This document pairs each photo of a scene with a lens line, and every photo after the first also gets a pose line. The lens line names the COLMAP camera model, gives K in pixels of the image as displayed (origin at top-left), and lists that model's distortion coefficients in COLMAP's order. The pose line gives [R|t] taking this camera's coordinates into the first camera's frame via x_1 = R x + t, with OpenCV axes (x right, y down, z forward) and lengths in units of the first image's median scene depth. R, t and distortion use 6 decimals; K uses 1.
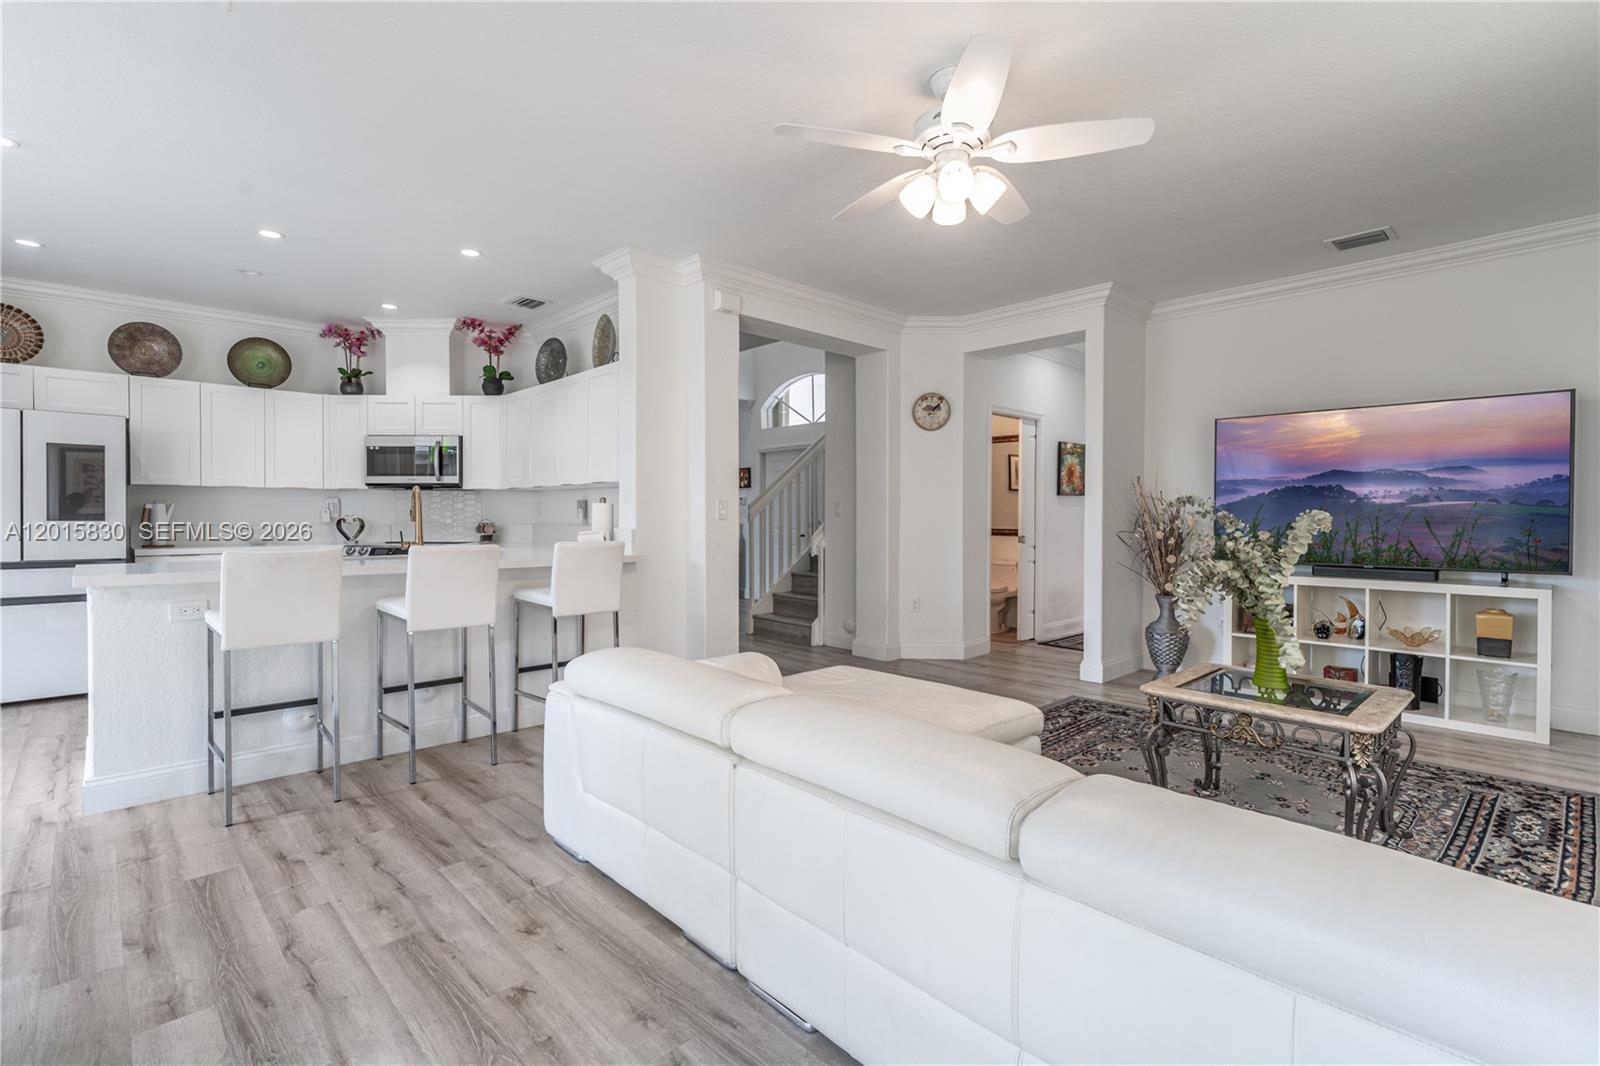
lens RADIAL K [[730.0, 0, 802.7], [0, 730.0, 525.6], [0, 0, 1]] dist [0.003916, -0.001579]
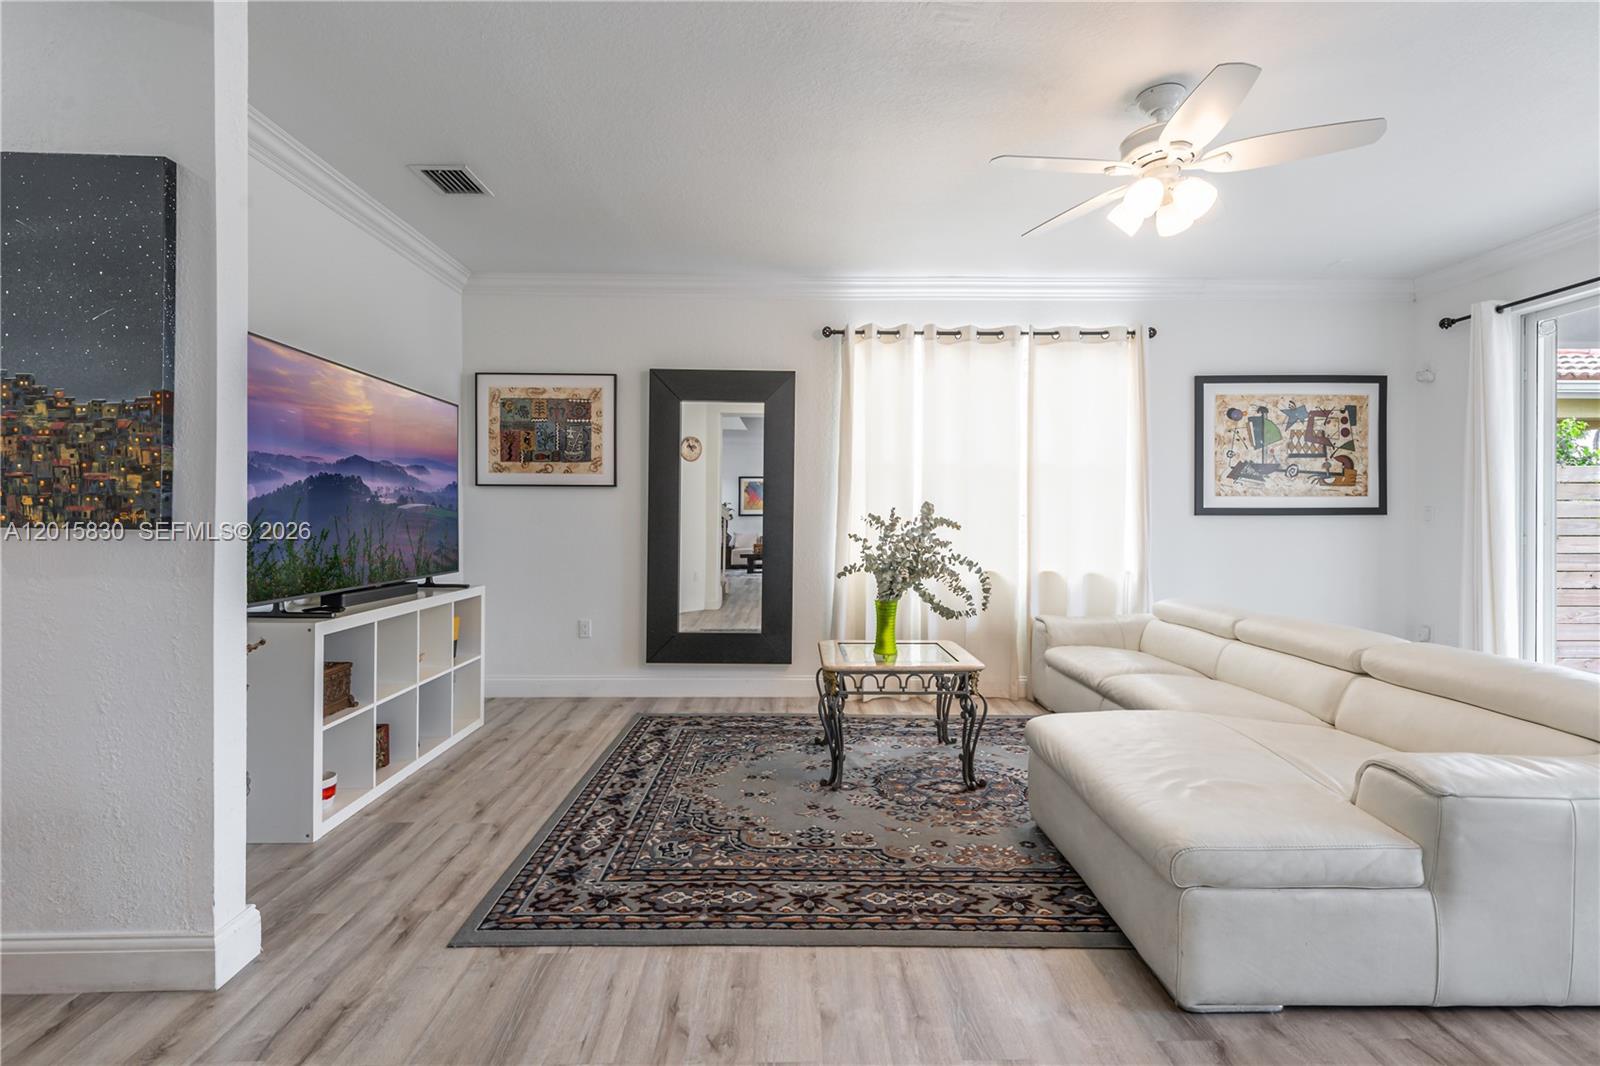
lens RADIAL K [[730.0, 0, 795.9], [0, 730.0, 524.0], [0, 0, 1]] dist [0.003916, -0.001579]
pose [[-0.729234, -0.009526, 0.684198, -0.095769], [0.005533, 0.999788, 0.019817, -0.027241], [-0.684242, 0.018237, -0.729027, 1.637282]]
